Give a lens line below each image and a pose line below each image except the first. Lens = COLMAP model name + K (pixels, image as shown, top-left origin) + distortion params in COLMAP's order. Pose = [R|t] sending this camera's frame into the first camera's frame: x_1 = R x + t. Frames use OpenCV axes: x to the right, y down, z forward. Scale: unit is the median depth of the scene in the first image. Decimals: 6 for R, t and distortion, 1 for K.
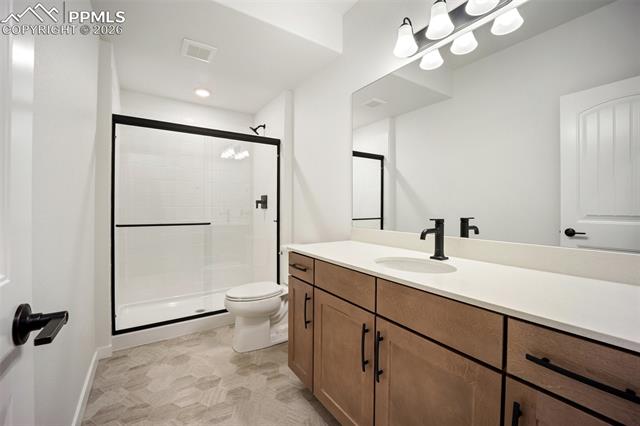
lens RADIAL K [[265.9, 0, 320.0], [0, 265.9, 213.0], [0, 0, 1]] dist [-0.002642, -0.000384]
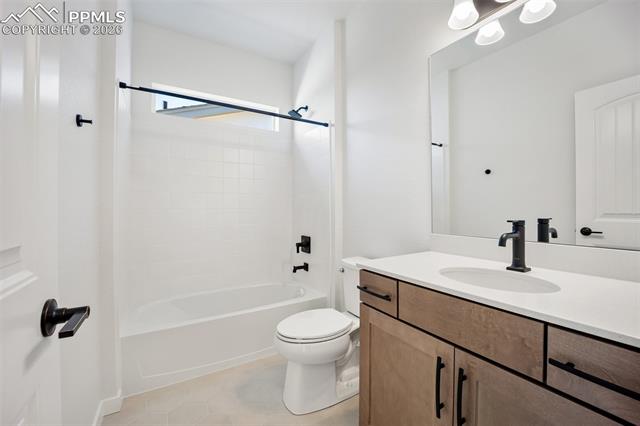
lens RADIAL K [[261.8, 0, 320.0], [0, 261.8, 213.0], [0, 0, 1]] dist [0.000299, 0.000234]
pose [[0.999209, -0.010570, -0.038337, -0.123326], [0.010469, 0.999941, -0.002841, -0.004401], [0.038365, 0.002437, 0.999261, 0.182794]]
